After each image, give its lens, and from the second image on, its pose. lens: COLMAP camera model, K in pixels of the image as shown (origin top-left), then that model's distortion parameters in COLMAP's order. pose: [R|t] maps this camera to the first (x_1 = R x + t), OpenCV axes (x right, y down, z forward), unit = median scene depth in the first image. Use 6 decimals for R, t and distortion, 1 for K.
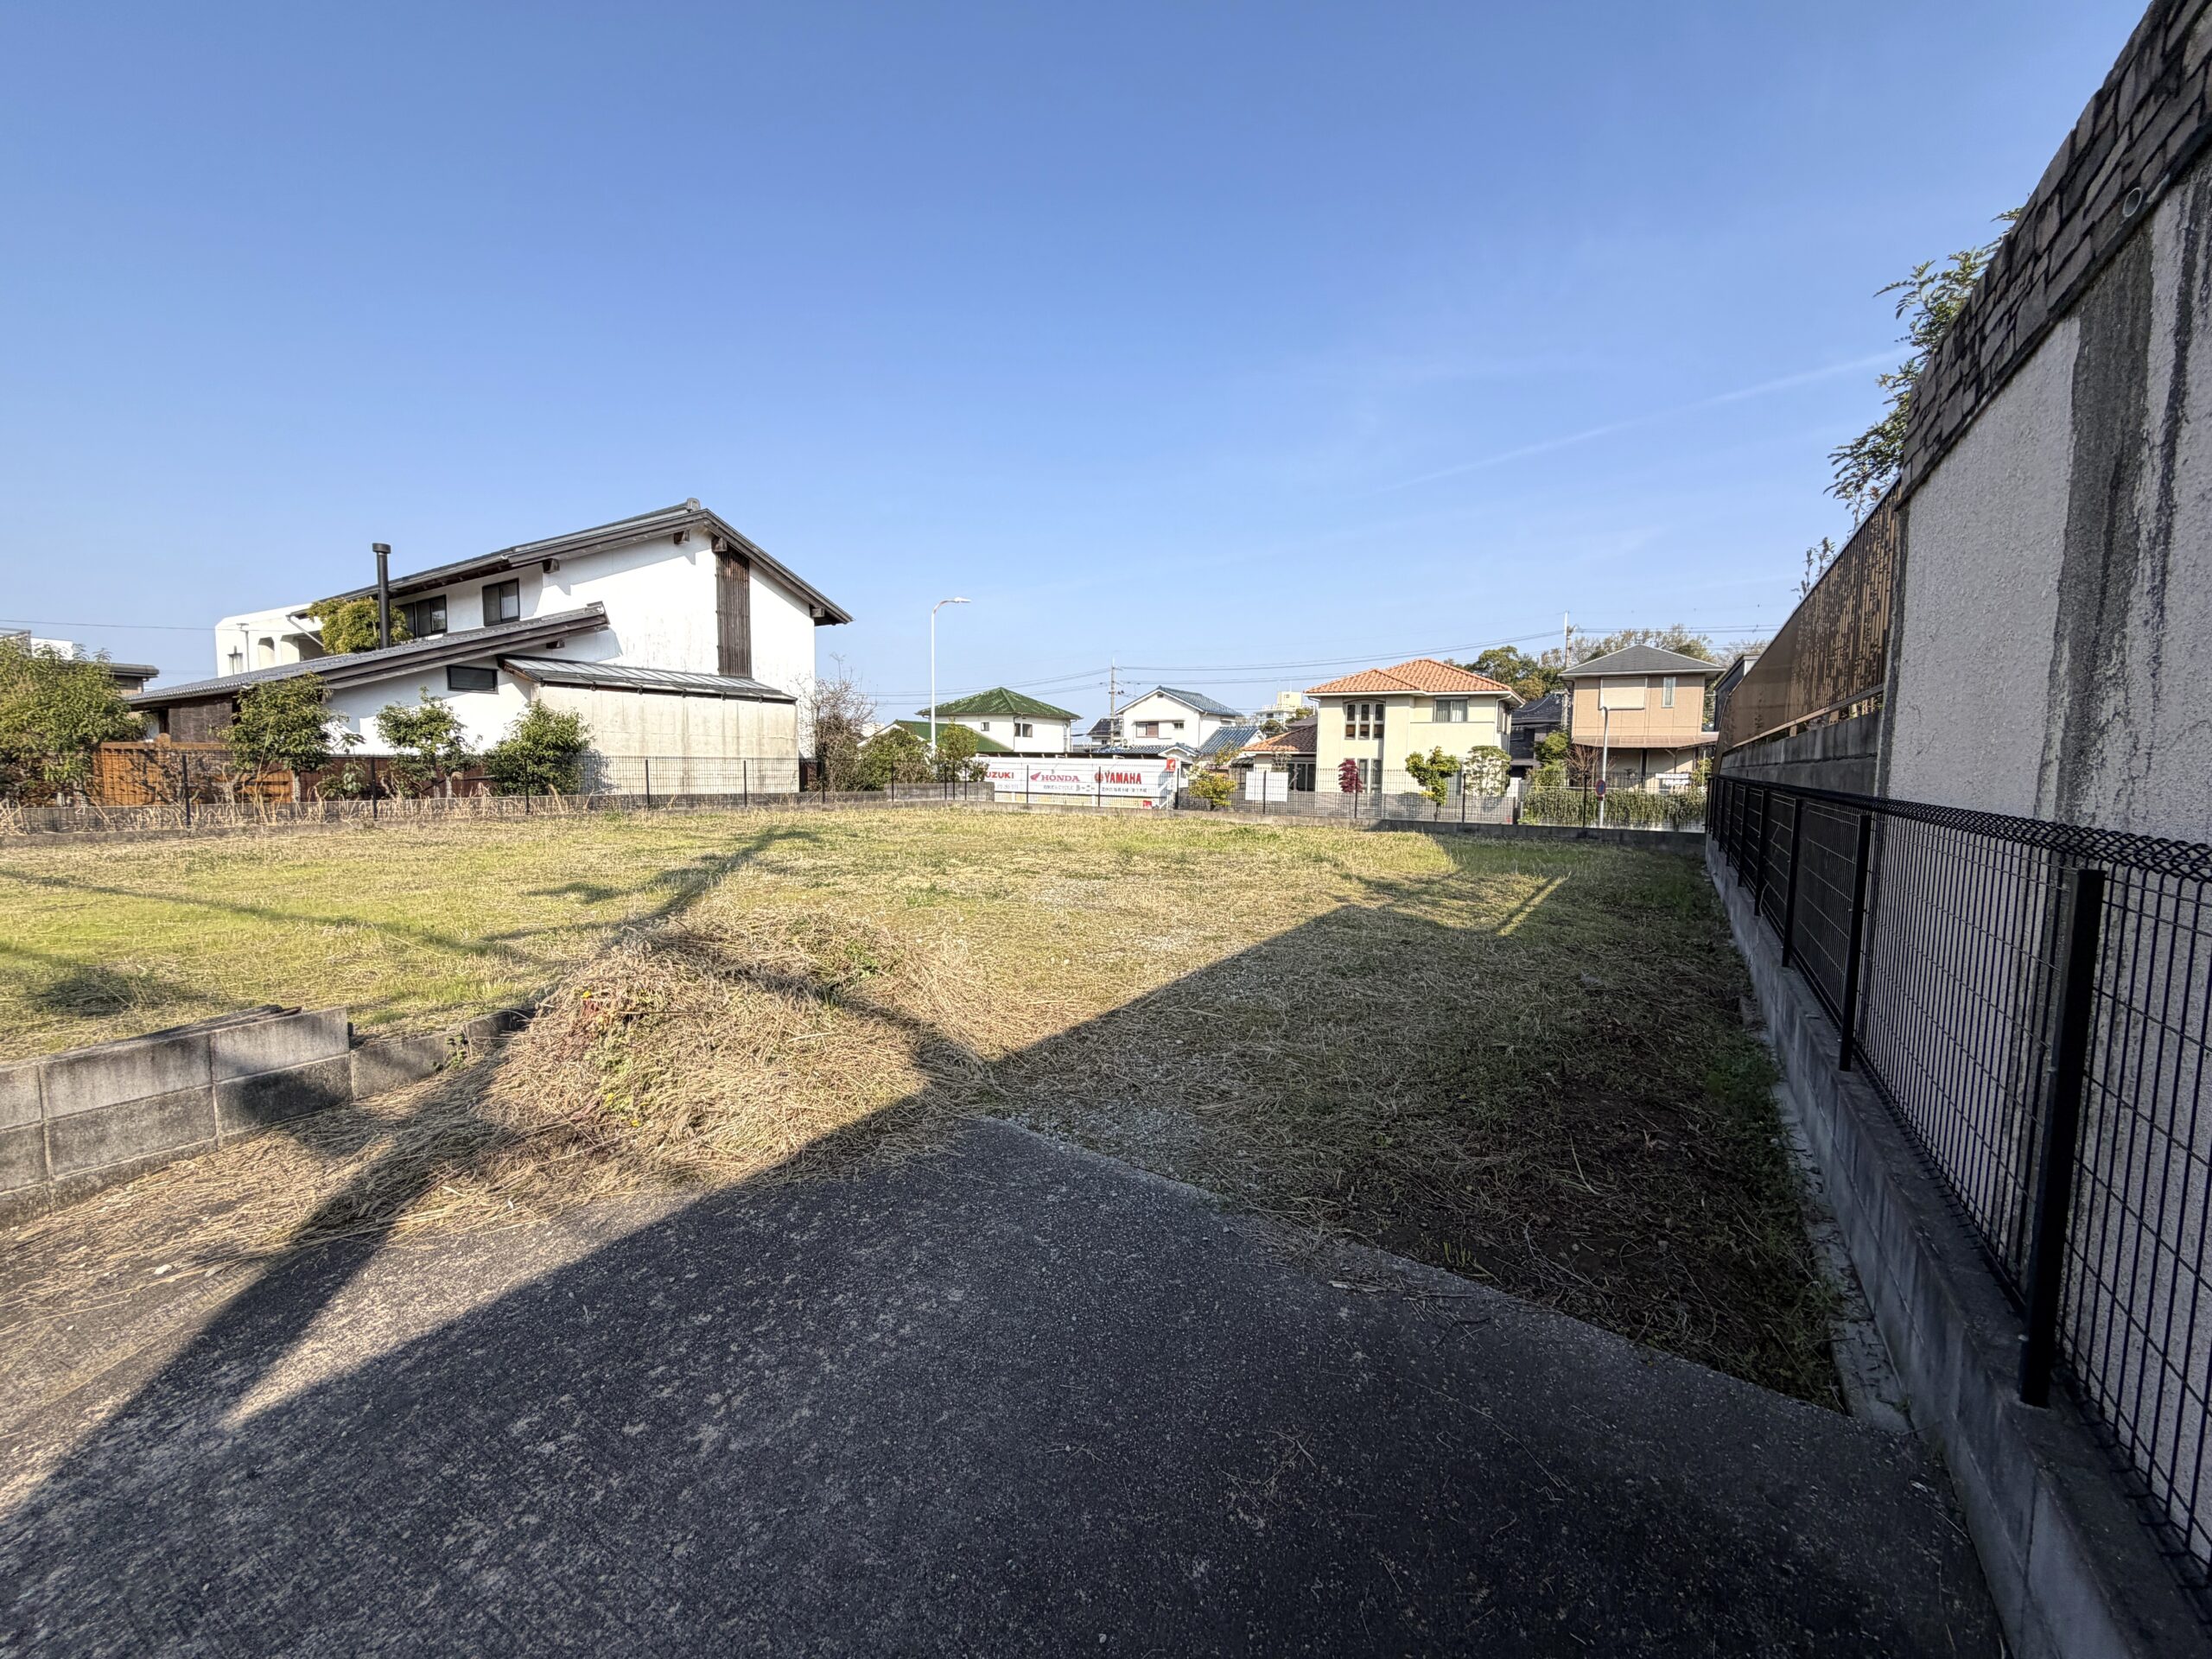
lens RADIAL K [[877.7, 0, 1100.4], [0, 877.7, 831.5], [0, 0, 1]] dist [0.000518, -0.000022]
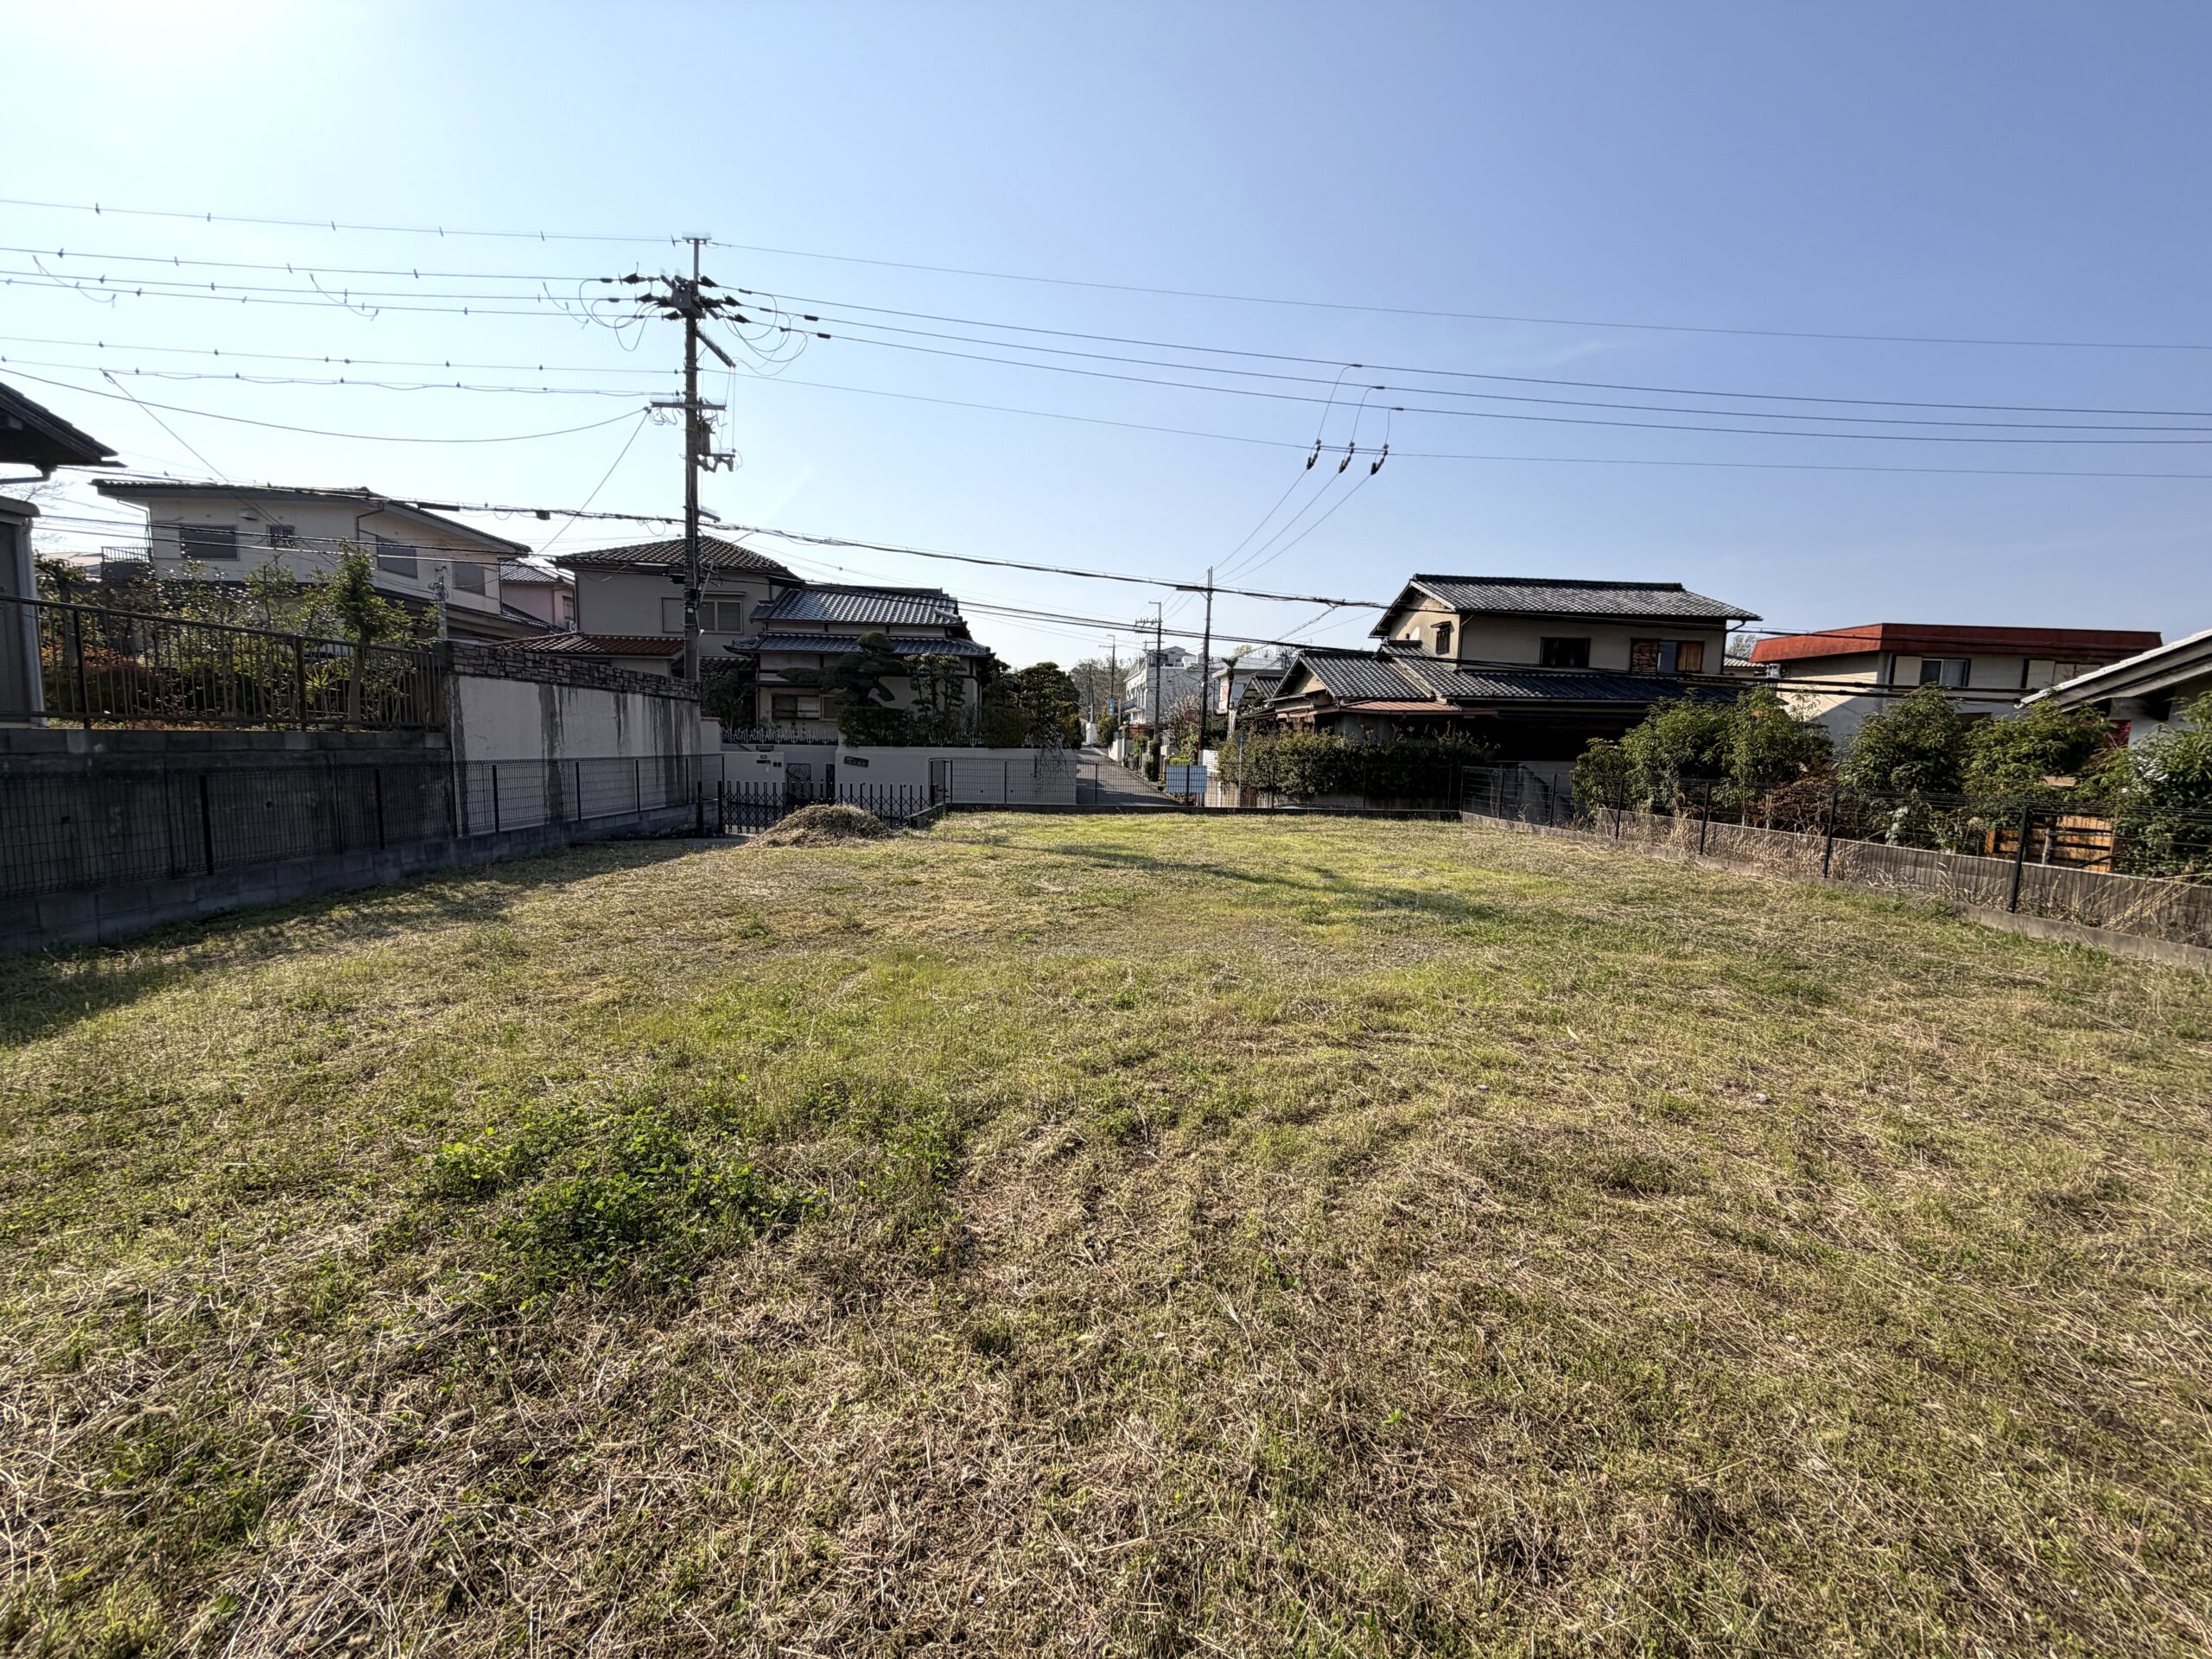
lens RADIAL K [[877.7, 0, 1098.9], [0, 877.7, 833.4], [0, 0, 1]] dist [0.000518, -0.000022]
pose [[-0.827779, 0.026765, -0.560415, 0.127226], [-0.075705, 0.984398, 0.158838, -0.081362], [0.555923, 0.173909, -0.812838, 0.859121]]
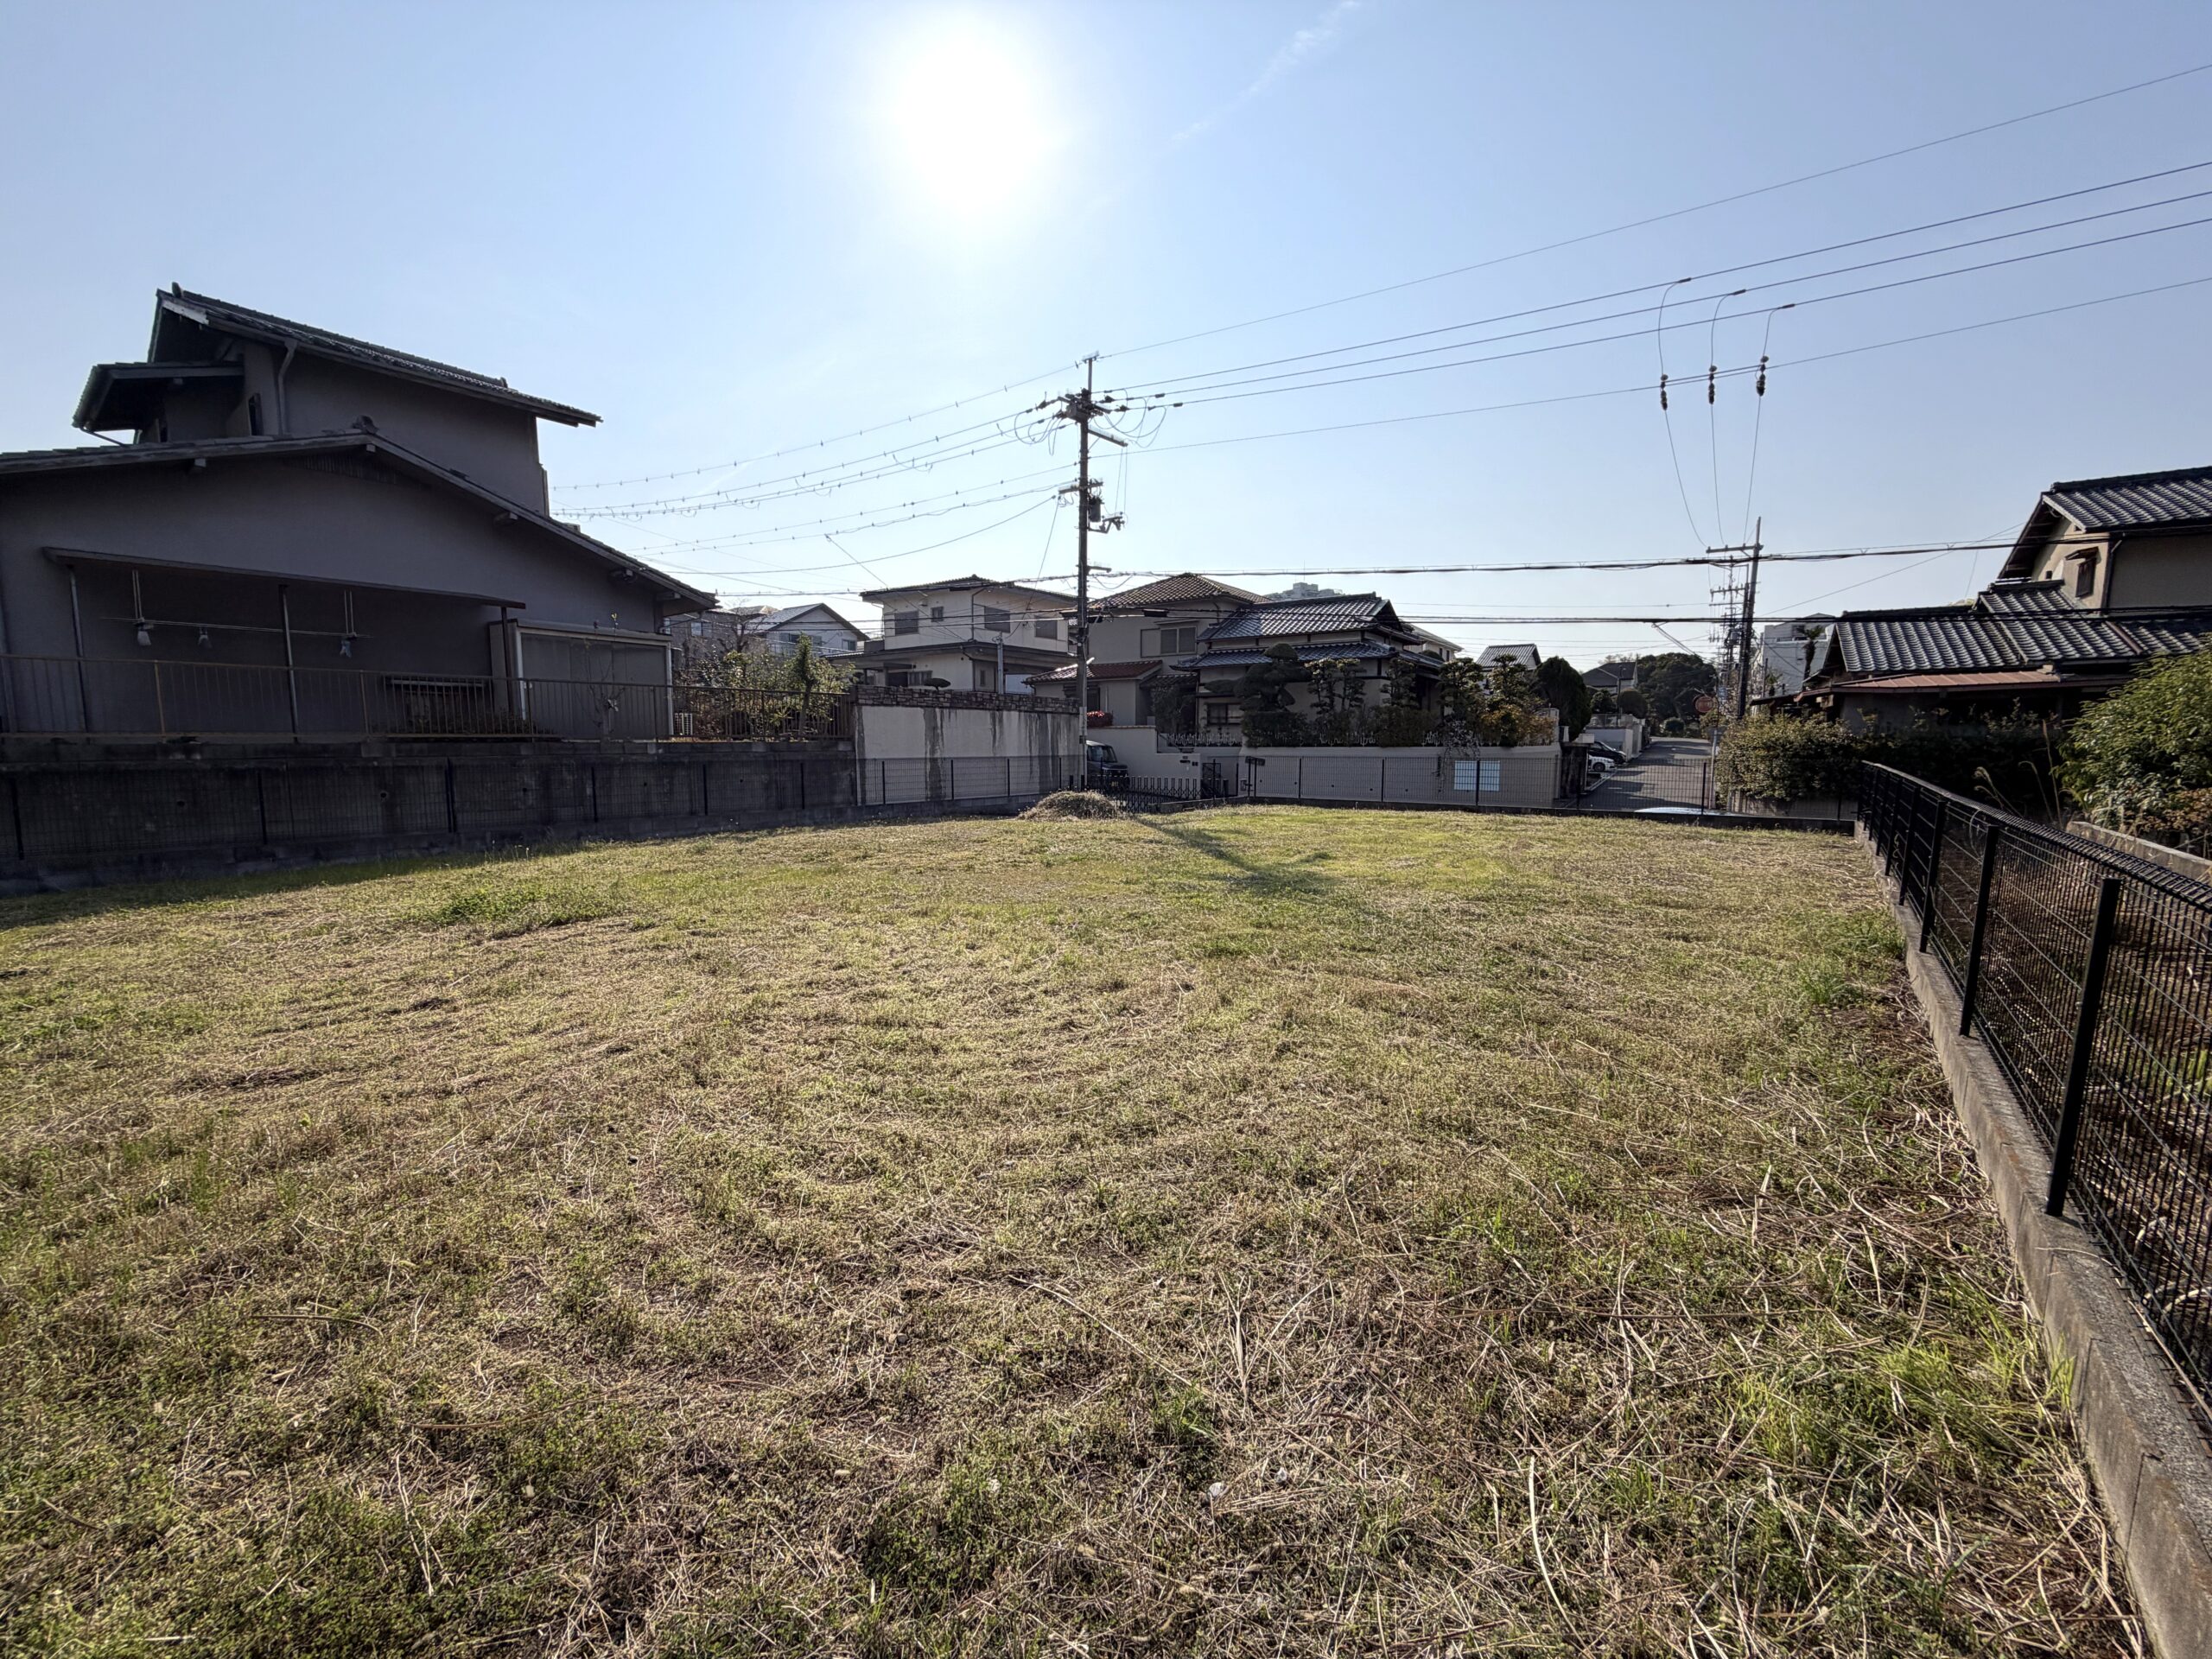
lens RADIAL K [[877.7, 0, 1101.3], [0, 877.7, 832.1], [0, 0, 1]] dist [0.000518, -0.000022]
pose [[-0.996076, -0.023592, 0.085299, -0.177544], [-0.007668, 0.983197, 0.182387, -0.099602], [-0.088168, 0.181017, -0.979520, 1.048366]]
